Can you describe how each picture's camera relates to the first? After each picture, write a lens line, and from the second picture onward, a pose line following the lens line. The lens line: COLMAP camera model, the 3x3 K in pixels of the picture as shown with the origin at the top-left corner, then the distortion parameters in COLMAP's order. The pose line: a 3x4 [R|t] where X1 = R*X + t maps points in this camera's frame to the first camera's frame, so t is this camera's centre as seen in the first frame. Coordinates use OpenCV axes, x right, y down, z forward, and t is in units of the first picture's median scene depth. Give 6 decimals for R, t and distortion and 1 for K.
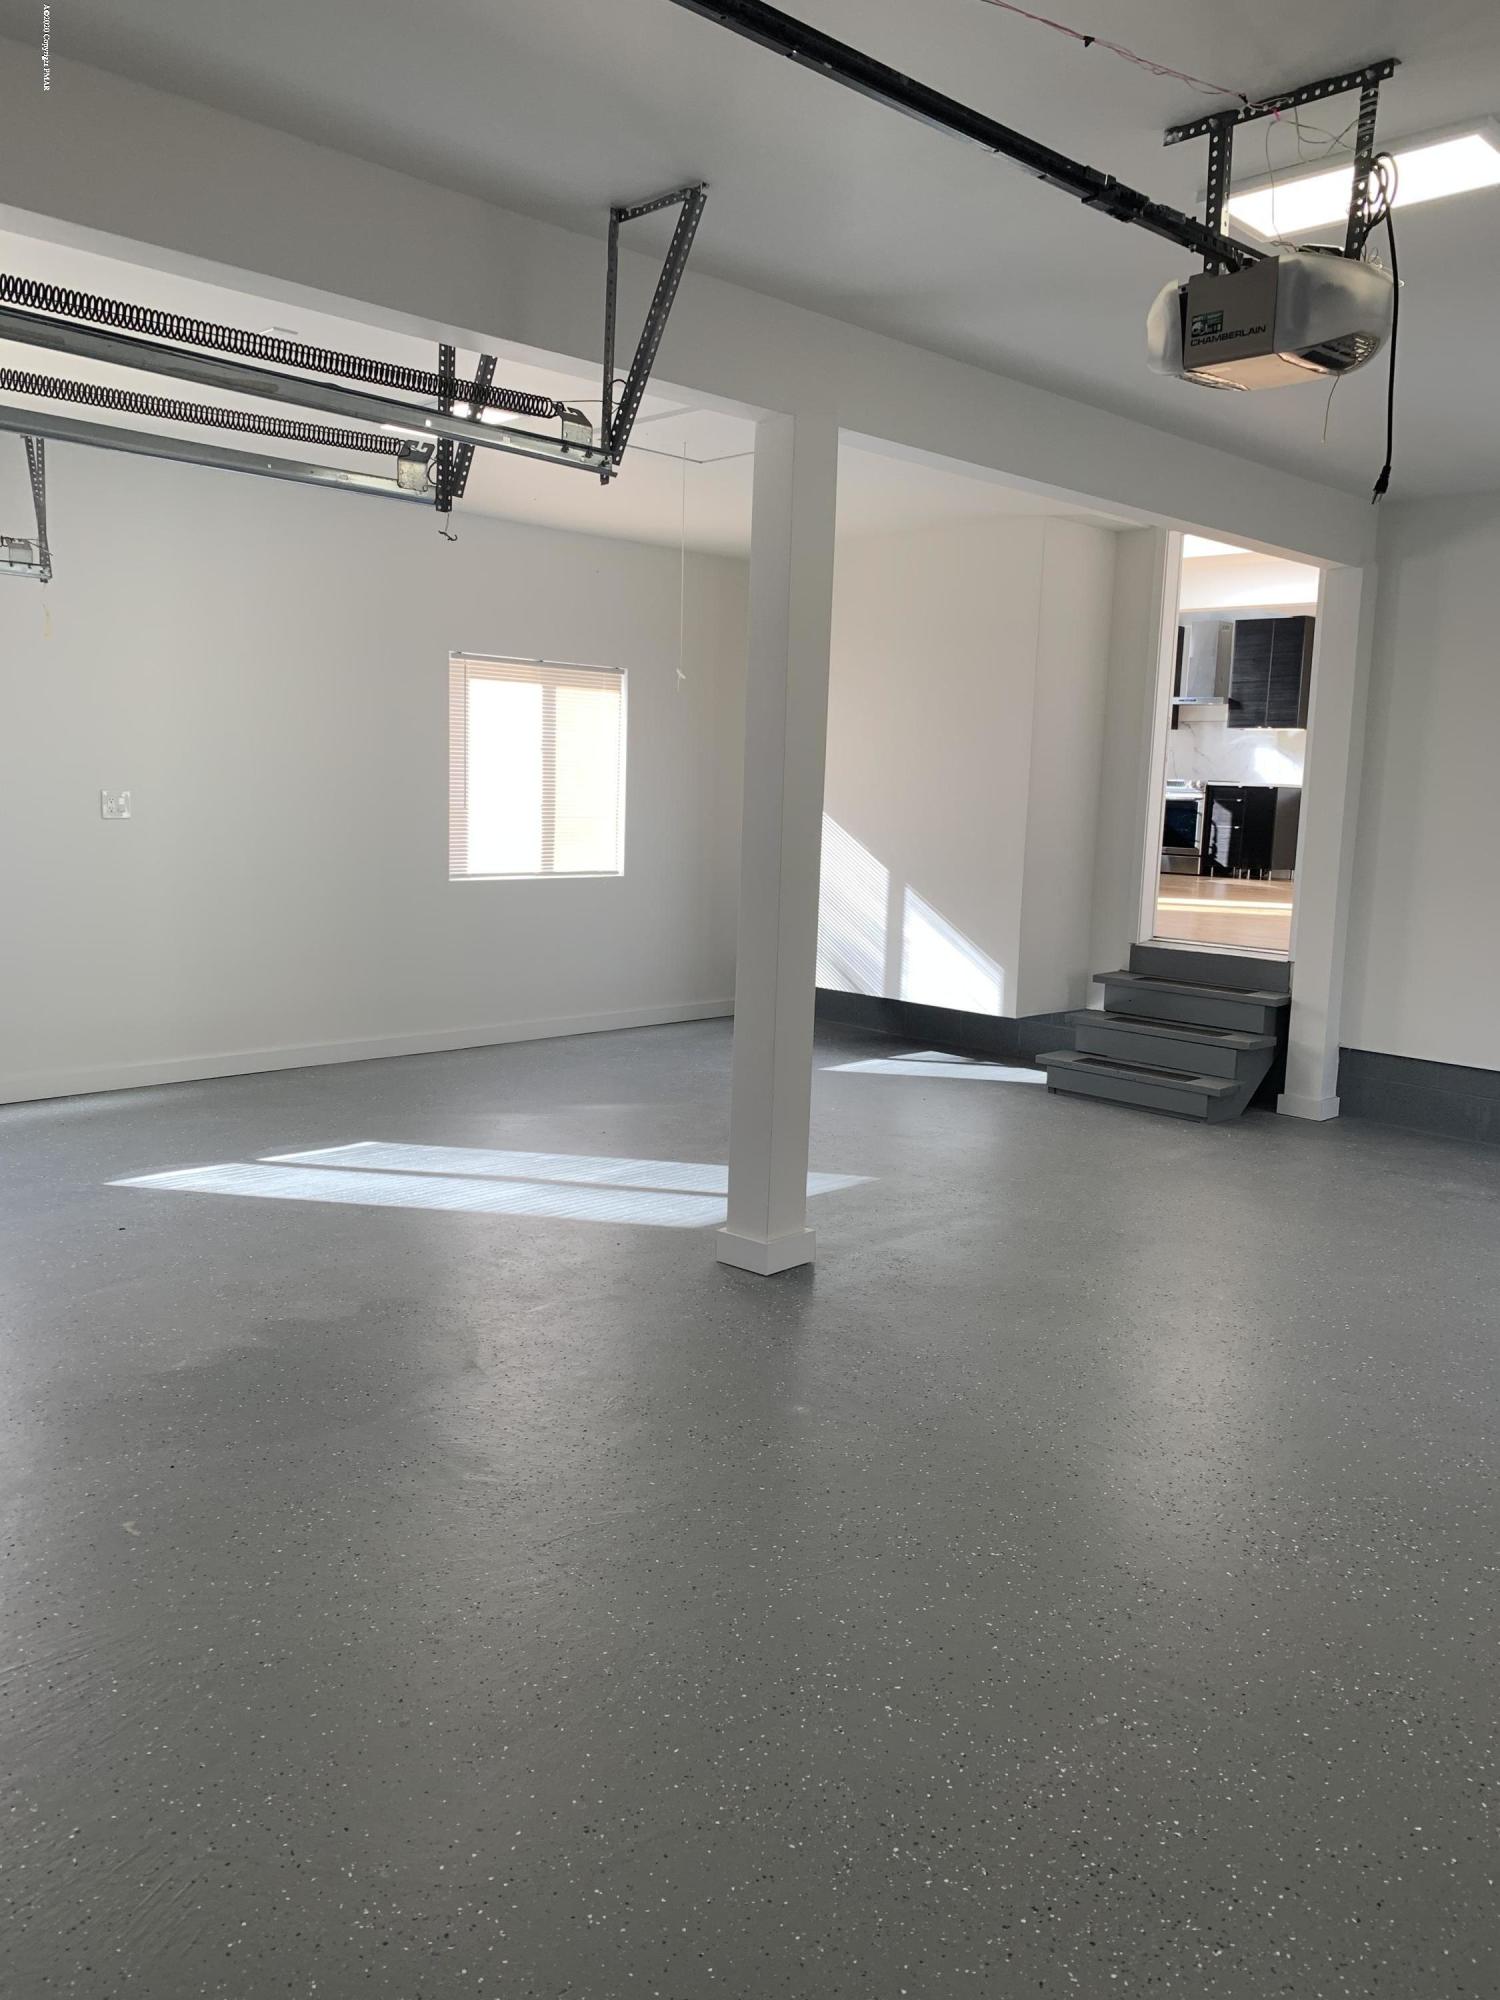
lens RADIAL K [[1526.9, 0, 745.4], [0, 1526.9, 997.1], [0, 0, 1]] dist [0.055059, -0.068994]
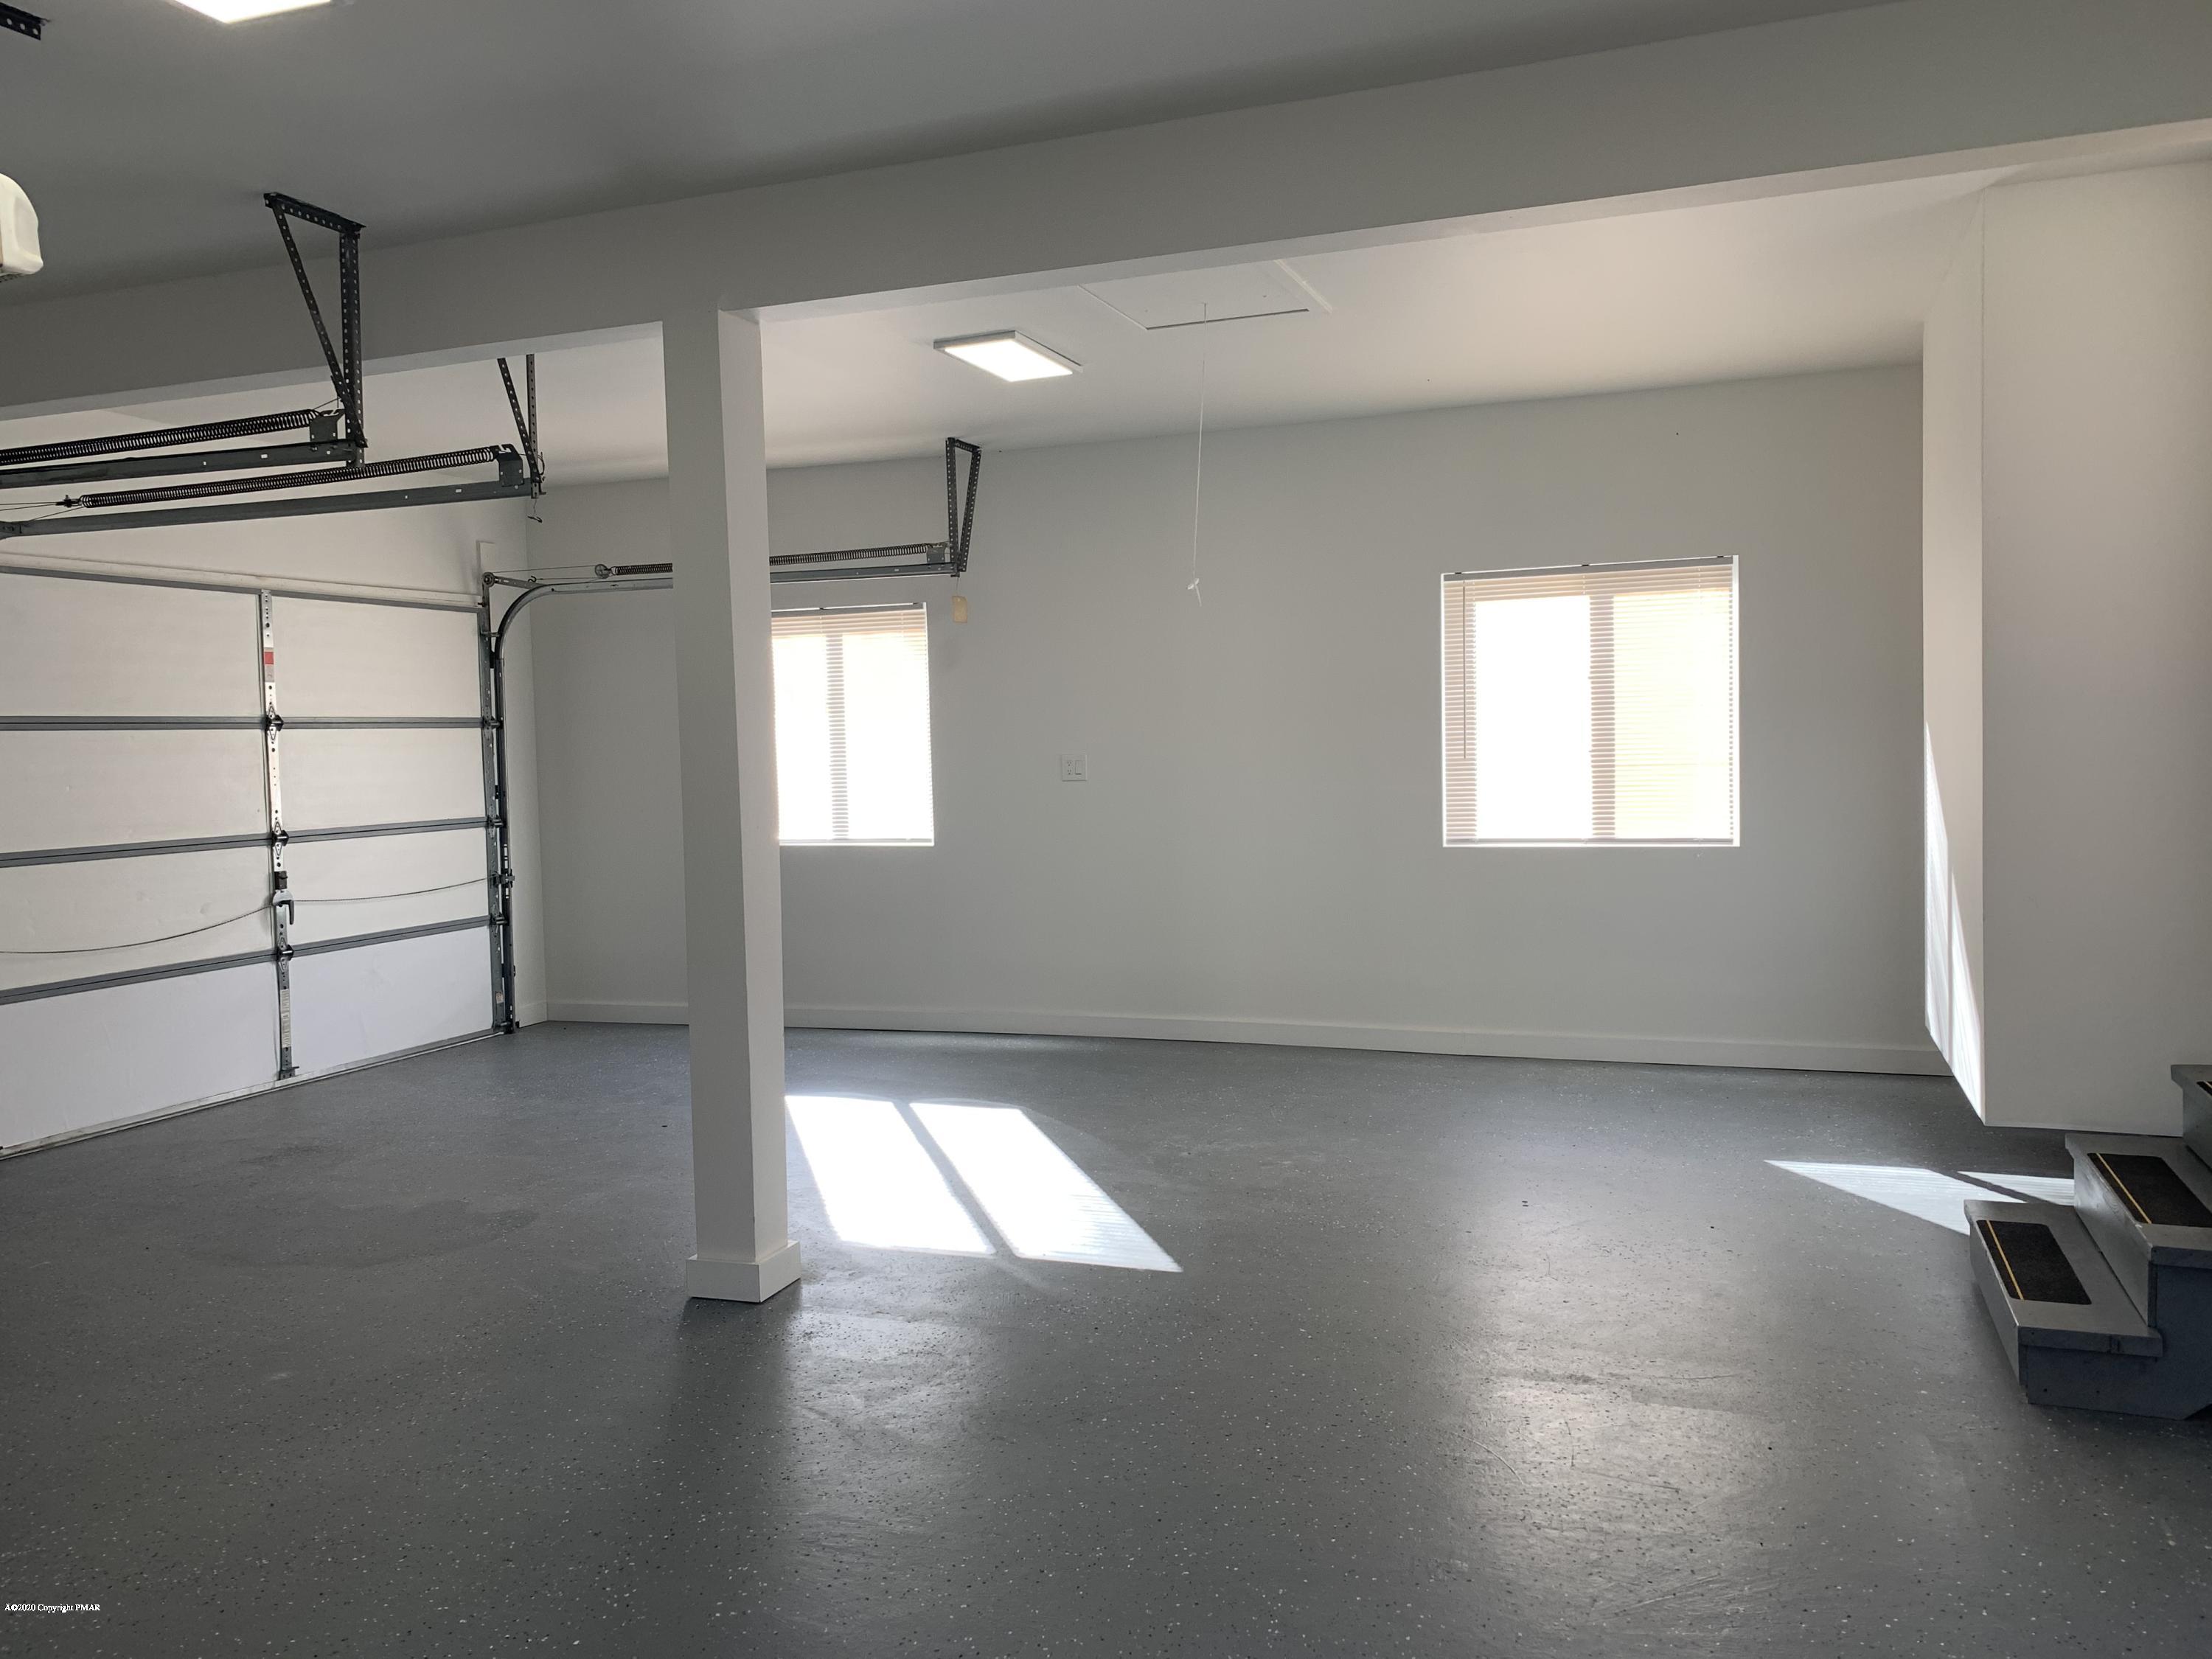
lens RADIAL K [[1688.8, 0, 1115.4], [0, 1688.8, 816.2], [0, 0, 1]] dist [0.055059, -0.068994]
pose [[0.419206, 0.003588, -0.907884, 0.539903], [-0.090996, 0.995123, -0.038084, -0.039795], [0.903320, 0.098579, 0.417488, 0.440593]]
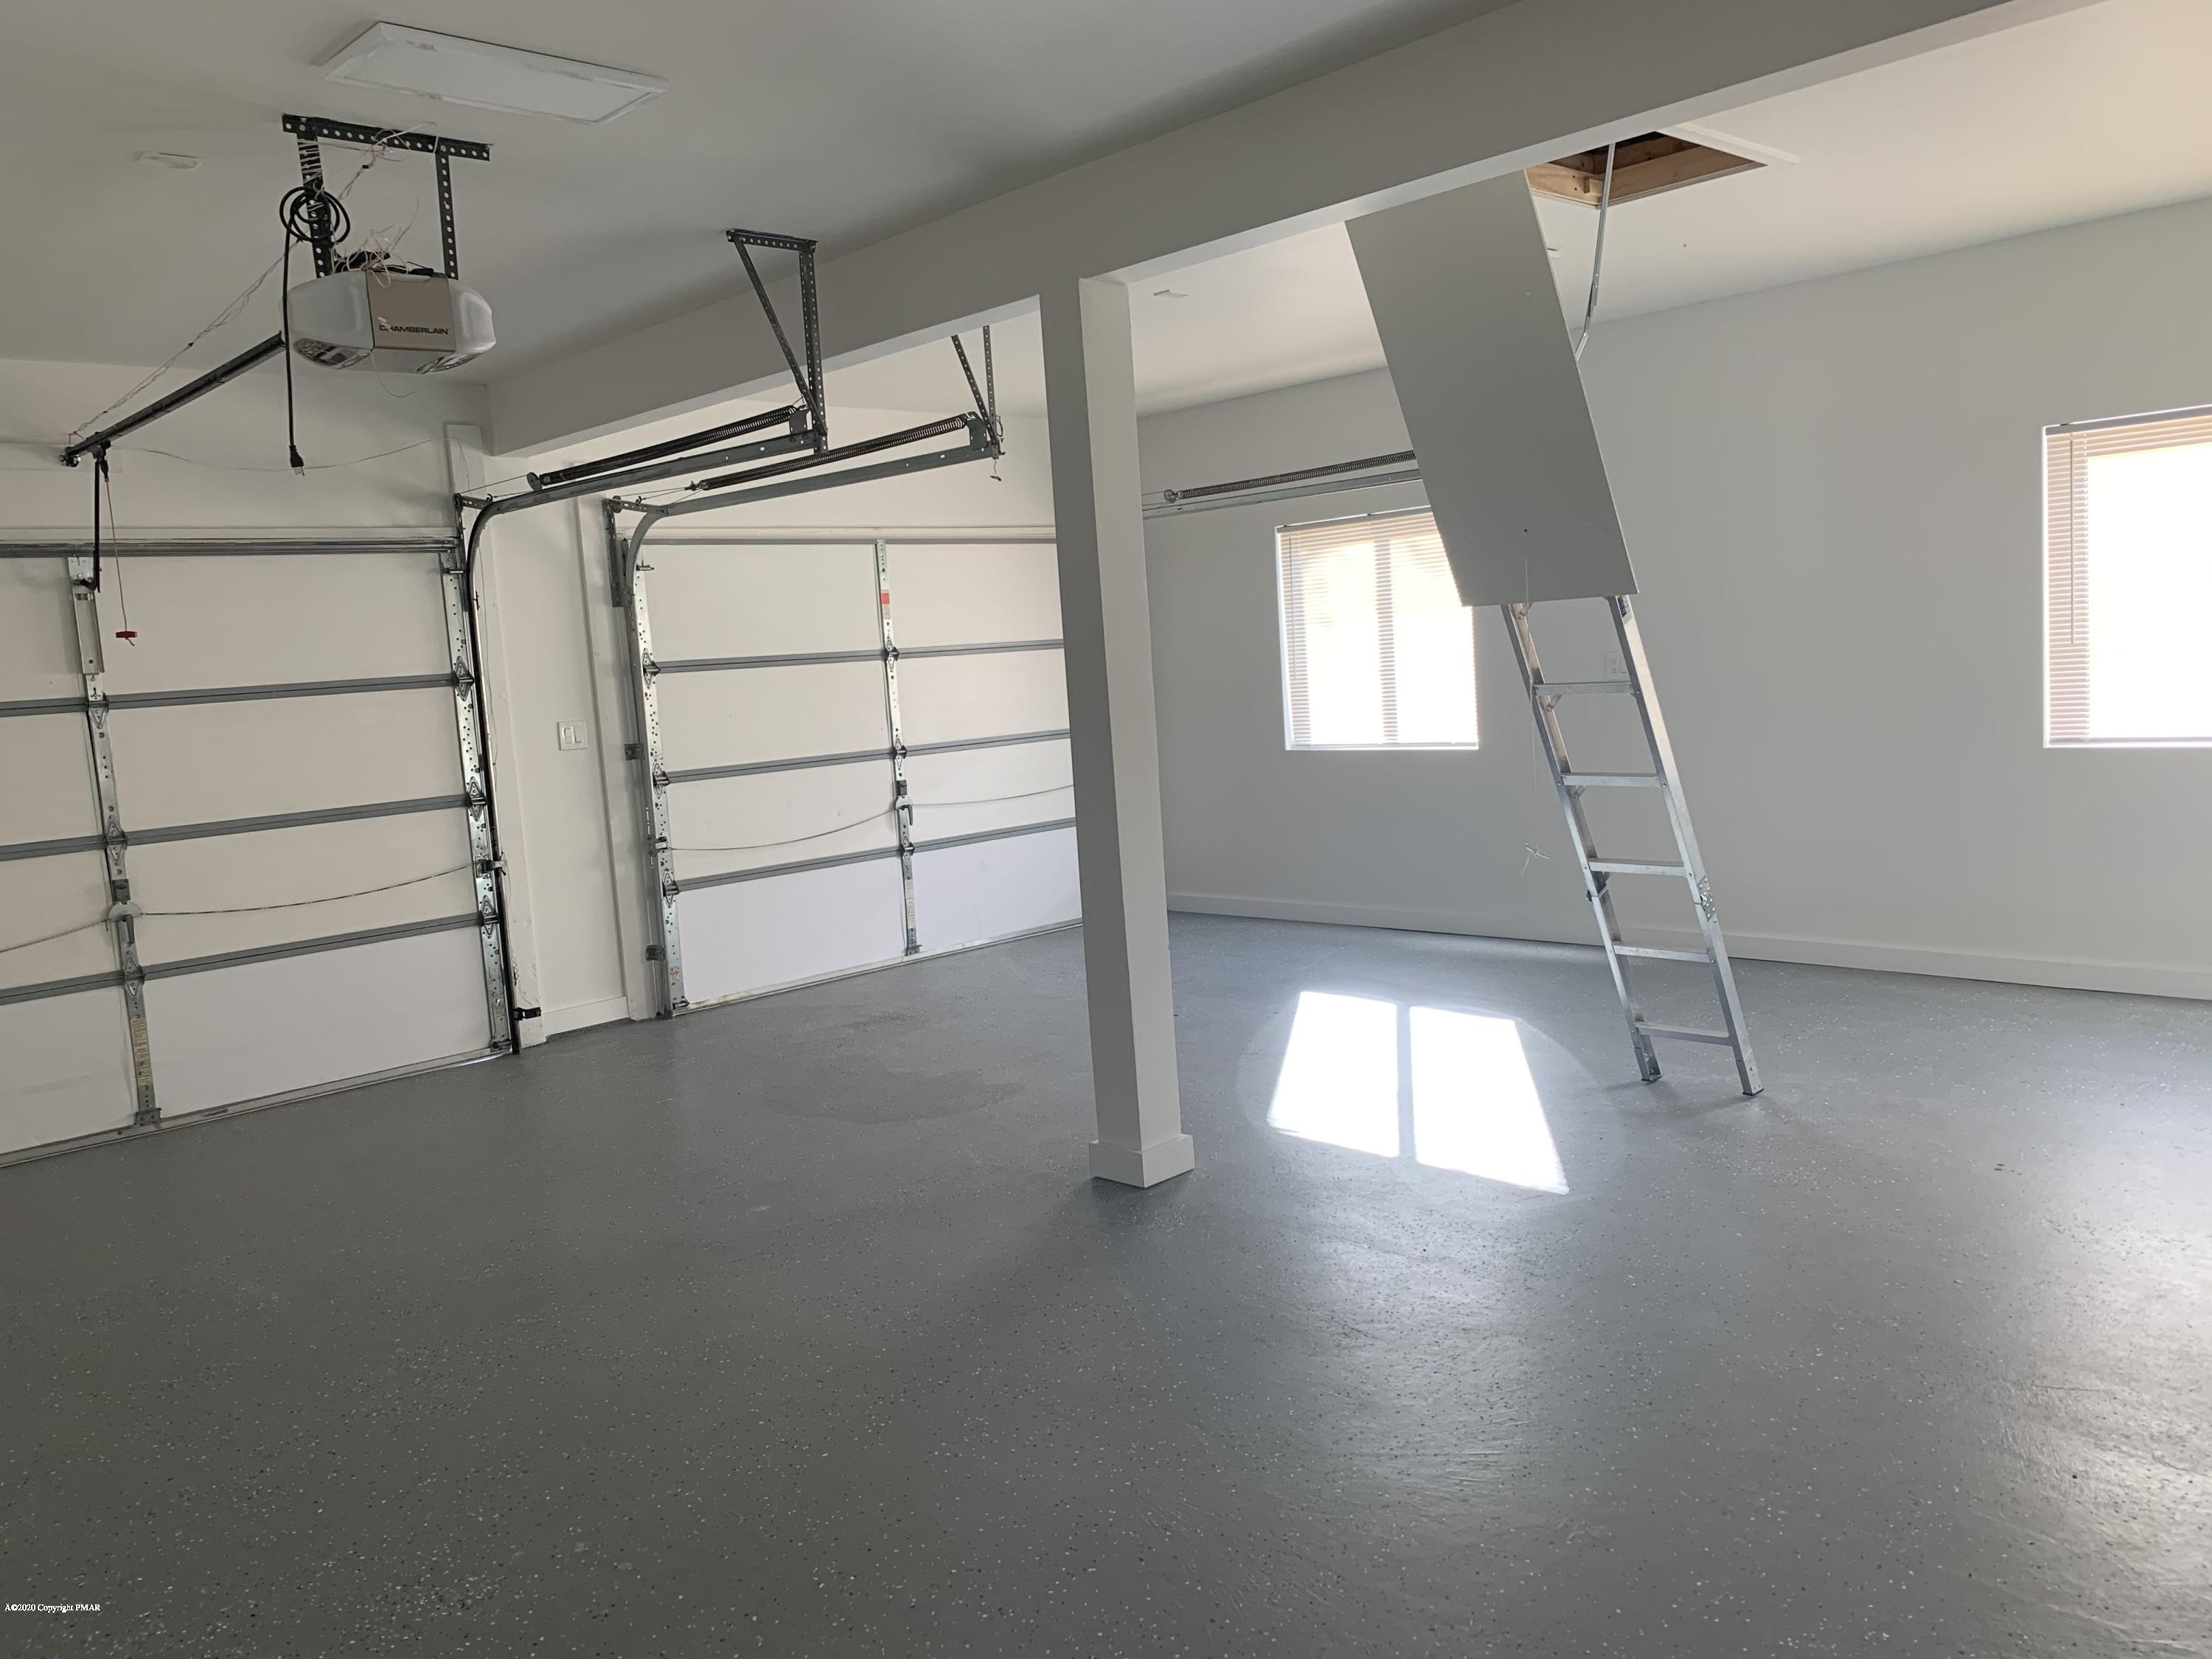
lens RADIAL K [[1688.8, 0, 1119.1], [0, 1688.8, 821.6], [0, 0, 1]] dist [0.055059, -0.068994]
pose [[-0.011865, 0.074553, -0.997146, 0.583195], [-0.074104, 0.994409, 0.075230, -0.066697], [0.997180, 0.074785, -0.006274, 0.556904]]
